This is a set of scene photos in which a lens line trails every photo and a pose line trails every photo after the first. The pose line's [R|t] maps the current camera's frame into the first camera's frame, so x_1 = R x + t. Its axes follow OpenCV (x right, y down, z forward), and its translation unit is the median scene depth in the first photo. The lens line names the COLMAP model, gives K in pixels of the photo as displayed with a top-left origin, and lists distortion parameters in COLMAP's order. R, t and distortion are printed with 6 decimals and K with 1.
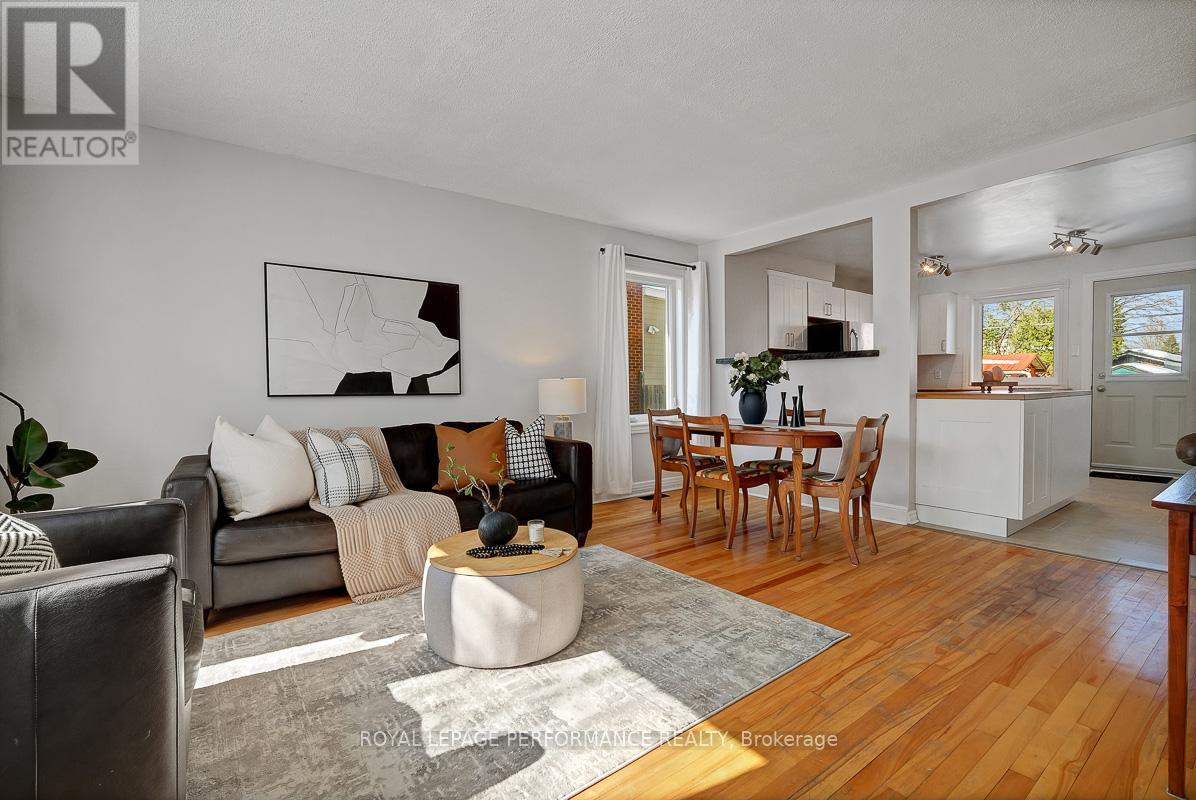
lens RADIAL K [[554.4, 0, 599.7], [0, 554.4, 404.5], [0, 0, 1]] dist [0.002398, -0.000797]
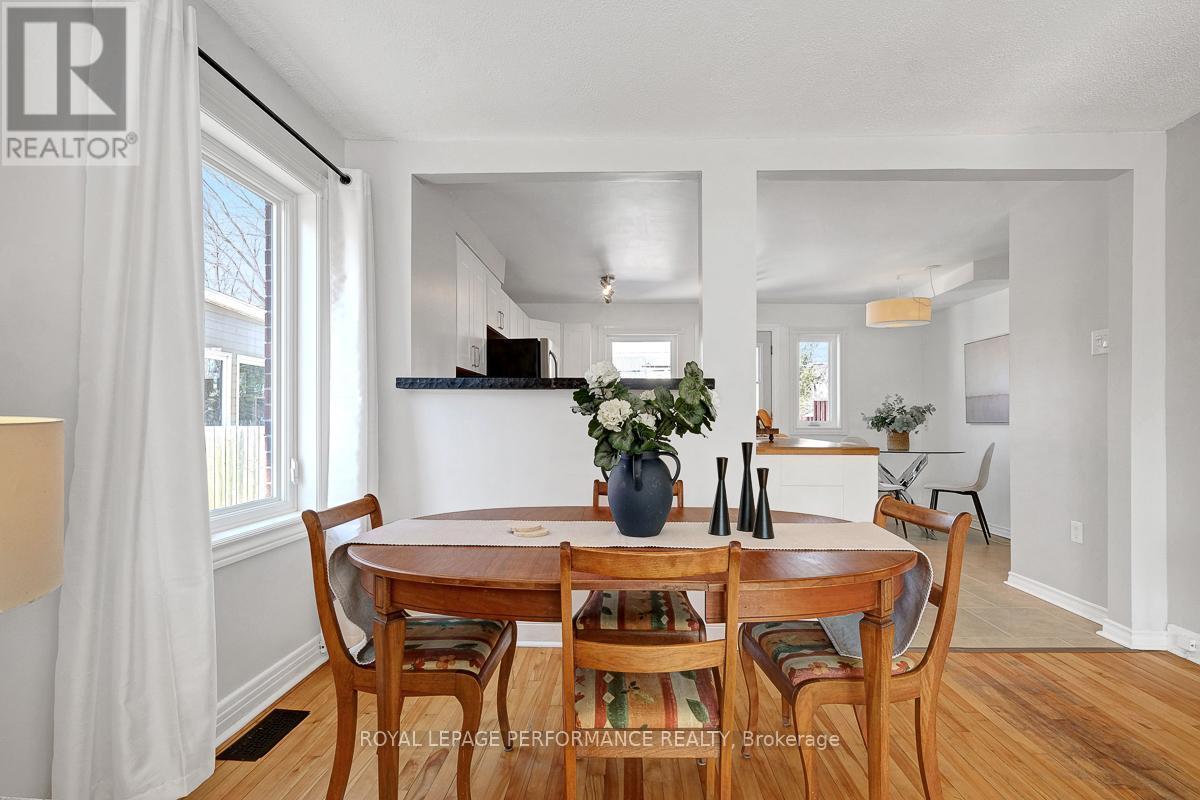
lens RADIAL K [[539.2, 0, 584.1], [0, 539.2, 410.7], [0, 0, 1]] dist [-0.012914, 0.000076]
pose [[0.625785, 0.024307, 0.779617, -0.065688], [0.019235, 0.998729, -0.046578, -0.039430], [-0.779758, 0.044144, 0.624523, 0.760095]]
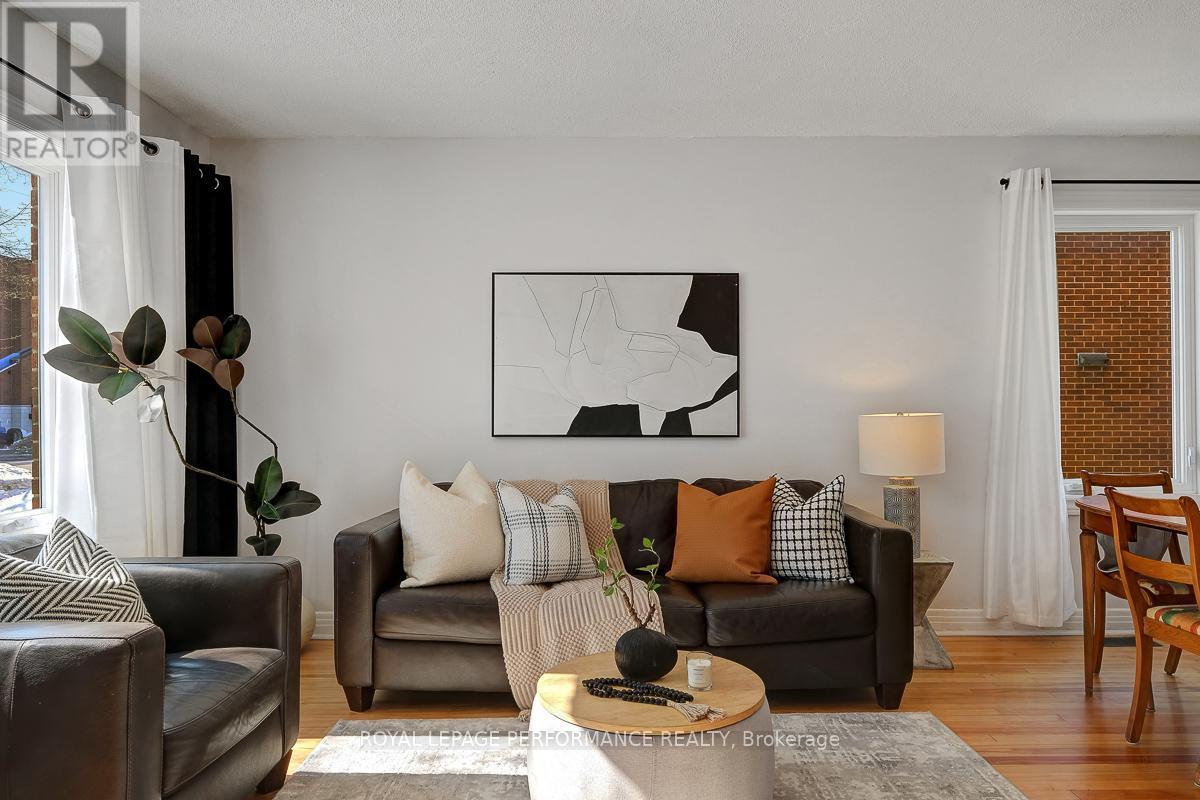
lens RADIAL K [[820.7, 0, 600.3], [0, 820.7, 413.6], [0, 0, 1]] dist [0.011082, -0.004506]
pose [[0.792541, 0.006607, -0.609783, 0.225254], [-0.021797, 0.999609, -0.017499, -0.026063], [0.609429, 0.027160, 0.792376, 0.119672]]
